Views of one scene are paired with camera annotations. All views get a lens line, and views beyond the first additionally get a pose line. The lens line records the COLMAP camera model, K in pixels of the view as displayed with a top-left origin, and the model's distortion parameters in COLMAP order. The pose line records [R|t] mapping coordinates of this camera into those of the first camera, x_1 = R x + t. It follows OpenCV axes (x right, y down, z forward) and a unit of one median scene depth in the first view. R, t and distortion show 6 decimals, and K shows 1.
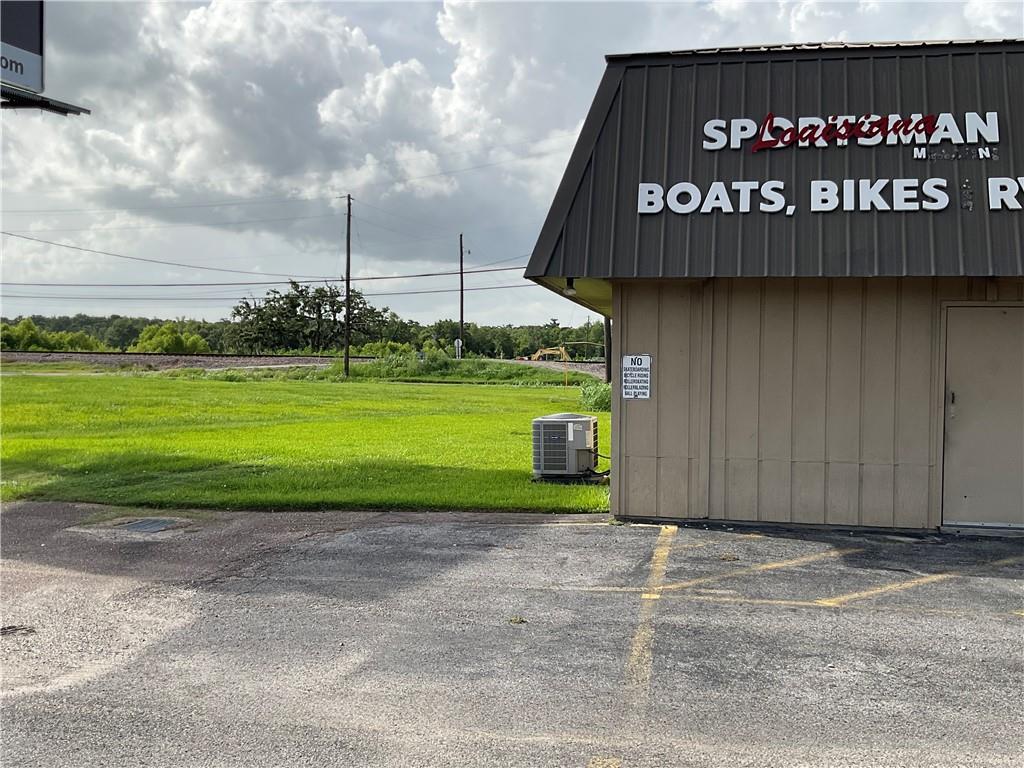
lens RADIAL K [[1012.1, 0, 511.9], [0, 1012.1, 392.7], [0, 0, 1]] dist [0.022050, 0.000000]
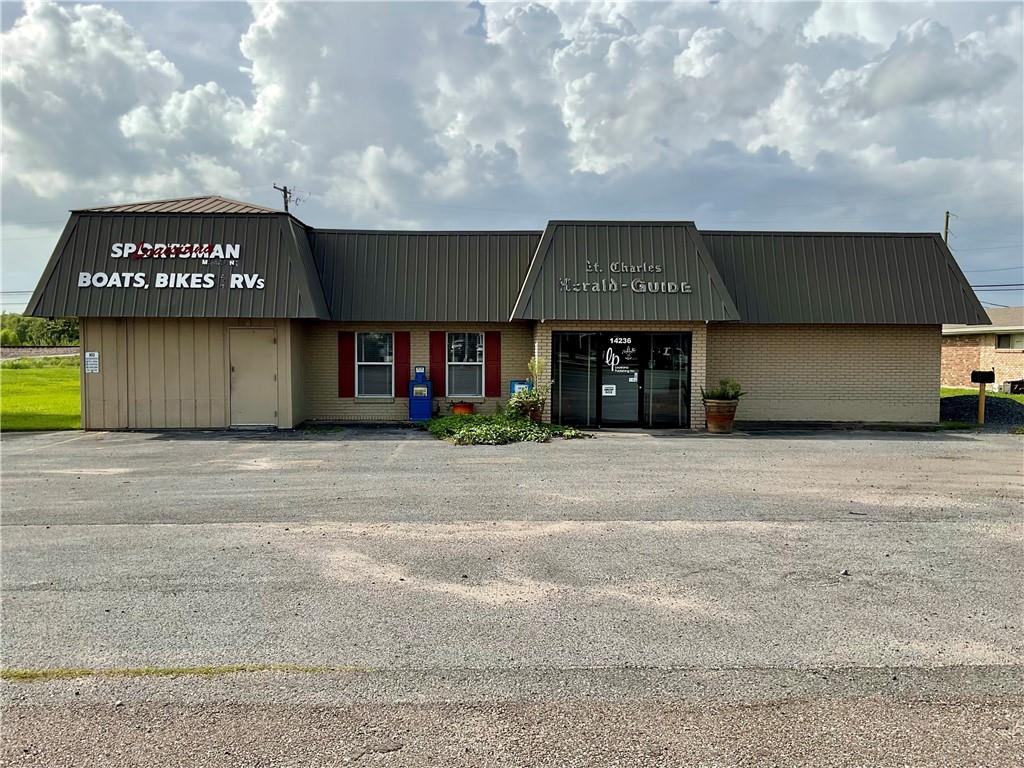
lens RADIAL K [[859.5, 0, 511.2], [0, 859.5, 386.6], [0, 0, 1]] dist [0.029857, -0.071653]
pose [[0.976929, -0.021166, 0.212511, 0.634994], [0.017069, 0.999632, 0.021097, 0.013917], [-0.212880, -0.016983, 0.976931, -1.007363]]
